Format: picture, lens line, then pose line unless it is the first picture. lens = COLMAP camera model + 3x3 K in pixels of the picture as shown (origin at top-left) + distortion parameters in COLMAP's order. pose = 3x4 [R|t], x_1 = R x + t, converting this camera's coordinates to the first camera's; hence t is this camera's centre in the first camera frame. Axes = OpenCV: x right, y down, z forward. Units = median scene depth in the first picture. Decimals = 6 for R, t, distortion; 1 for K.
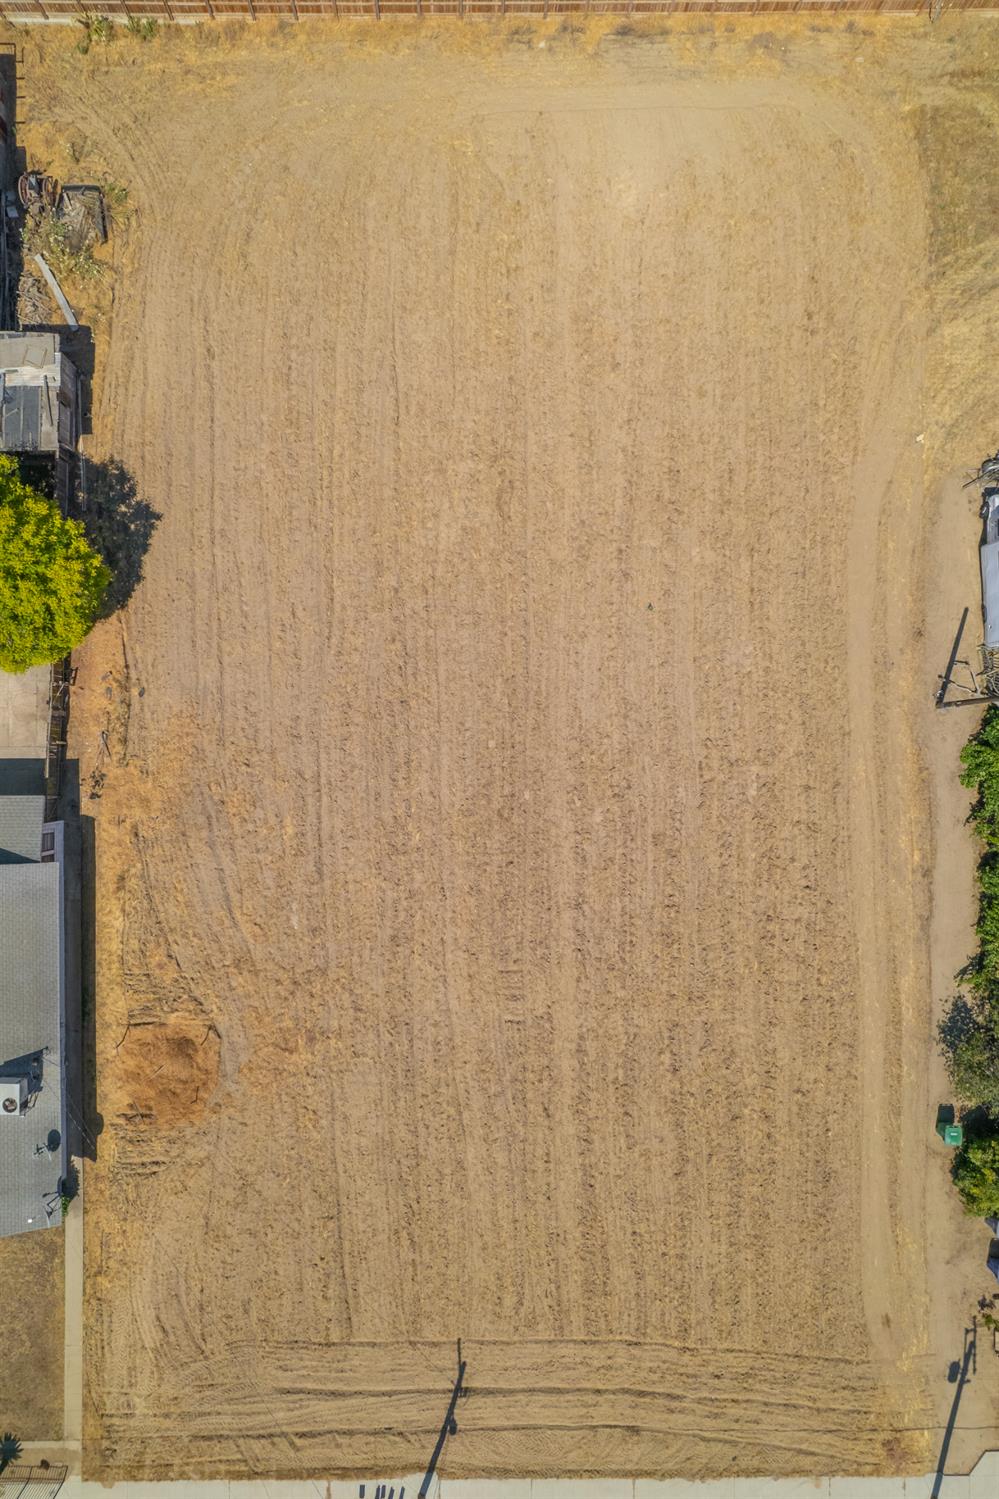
lens RADIAL K [[988.1, 0, 463.1], [0, 988.1, 749.9], [0, 0, 1]] dist [-0.069866, 0.063725]
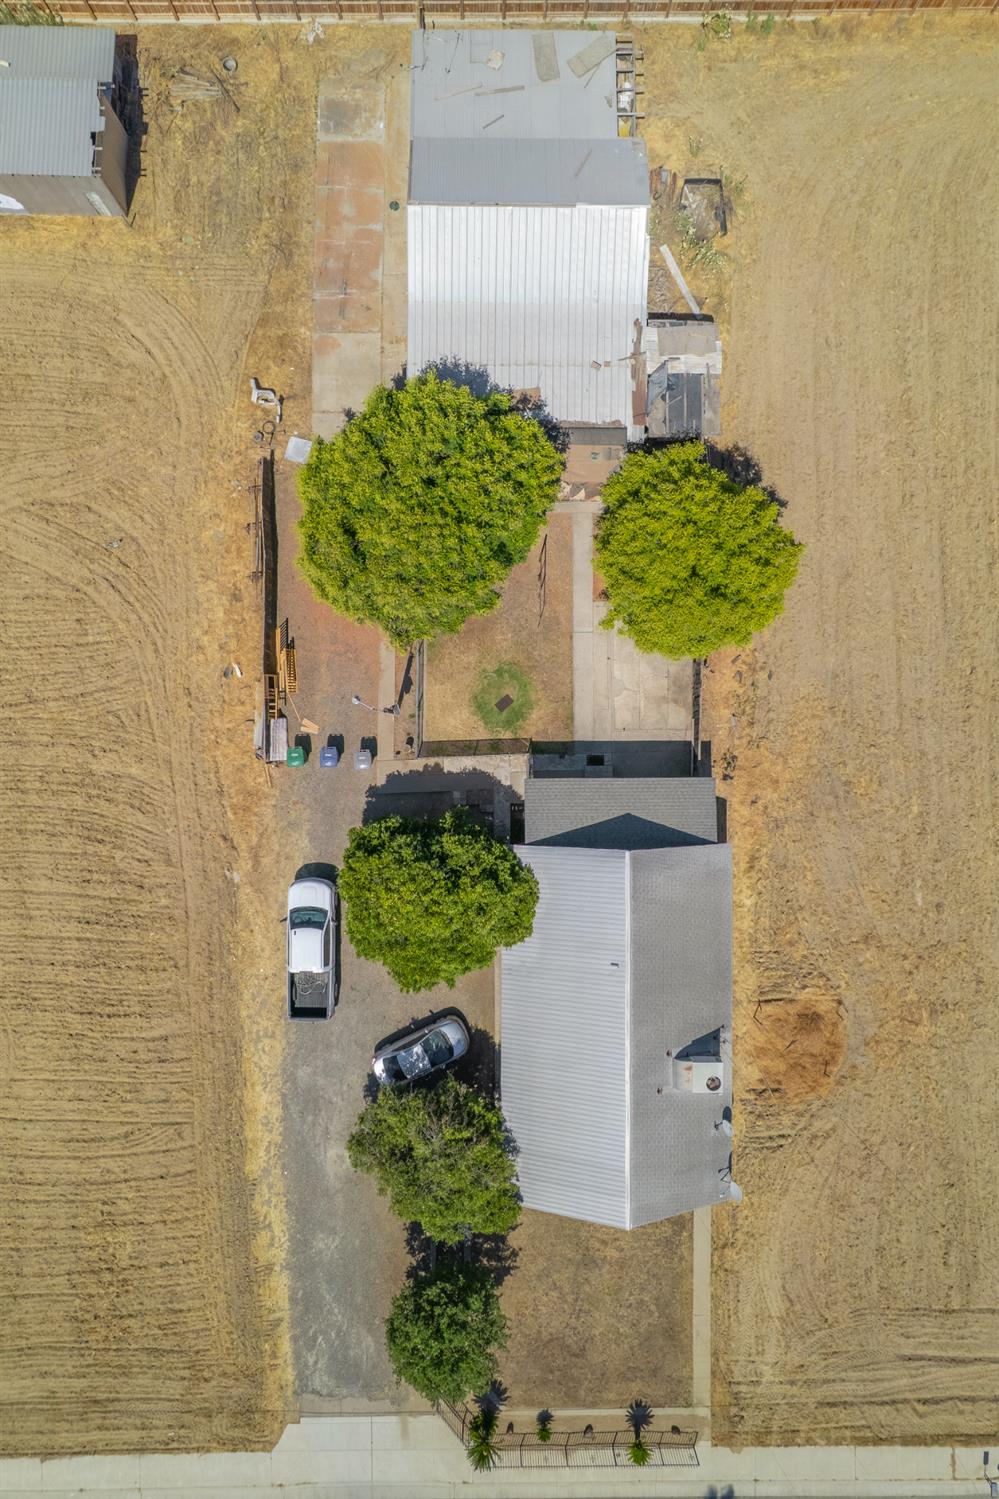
lens RADIAL K [[988.1, 0, 463.1], [0, 988.1, 749.9], [0, 0, 1]] dist [-0.069866, 0.063725]
pose [[0.999978, -0.004483, 0.004966, -0.654771], [0.004477, 0.999989, 0.001335, 0.016026], [-0.004972, -0.001313, 0.999987, -0.020088]]
